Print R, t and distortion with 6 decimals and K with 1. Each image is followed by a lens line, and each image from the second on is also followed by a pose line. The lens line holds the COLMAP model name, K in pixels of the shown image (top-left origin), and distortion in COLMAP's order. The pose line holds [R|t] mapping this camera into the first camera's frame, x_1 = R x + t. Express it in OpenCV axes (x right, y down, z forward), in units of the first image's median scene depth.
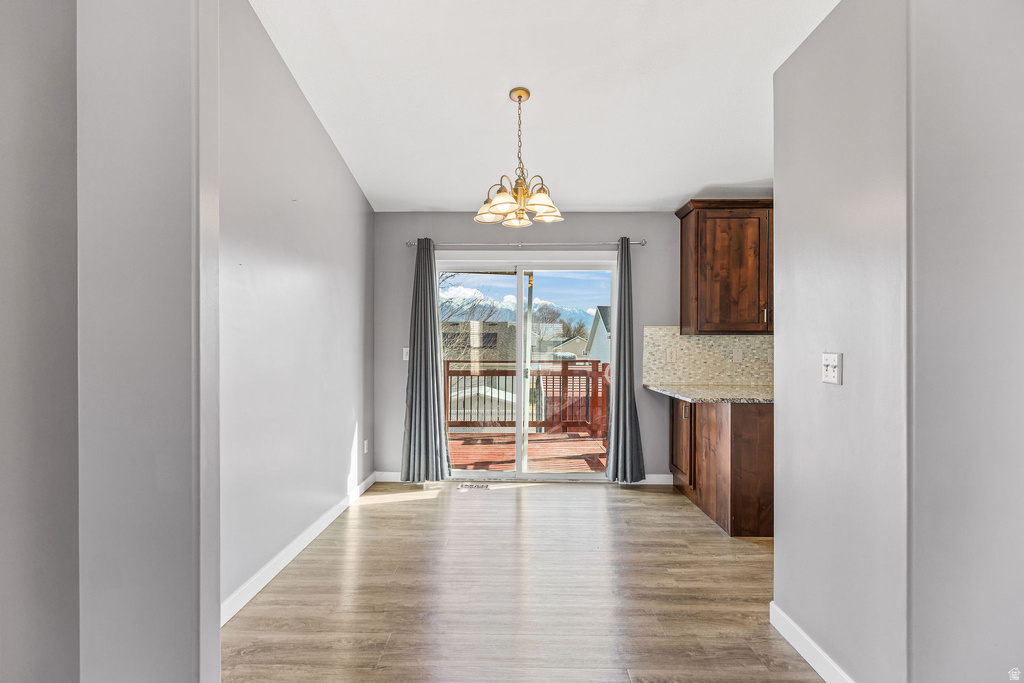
lens RADIAL K [[532.1, 0, 506.4], [0, 532.1, 346.3], [0, 0, 1]] dist [0.001112, 0.000006]
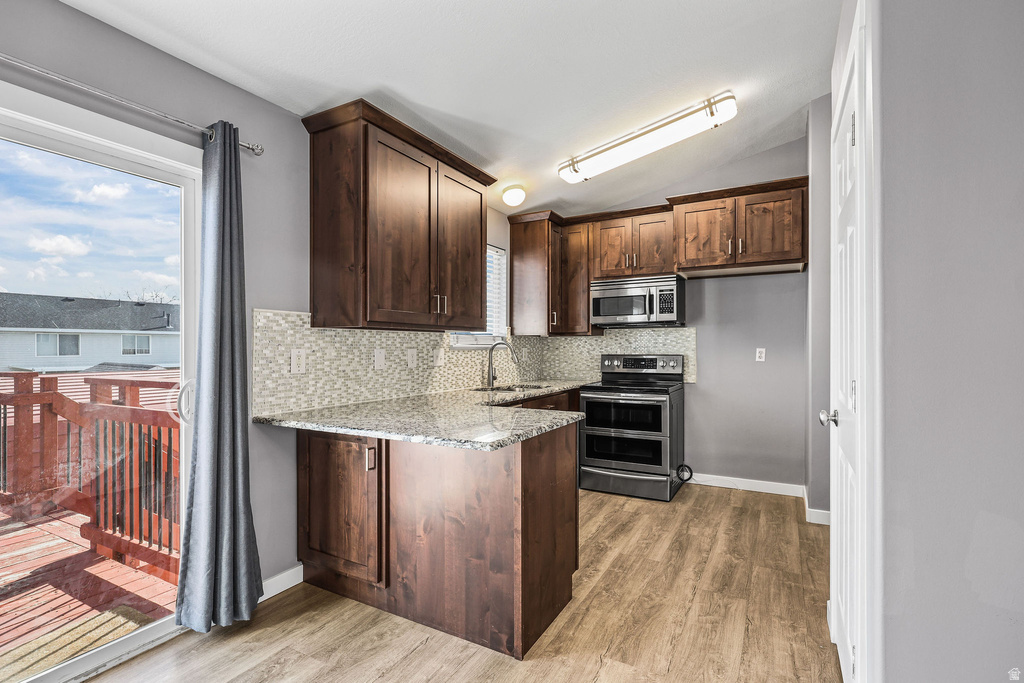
lens RADIAL K [[480.5, 0, 509.9], [0, 480.5, 348.5], [0, 0, 1]] dist [0.015563, -0.000033]
pose [[0.474322, -0.003805, 0.880343, -0.048686], [0.000341, 0.999991, 0.004138, 0.001280], [-0.880352, -0.001663, 0.474319, 0.561477]]
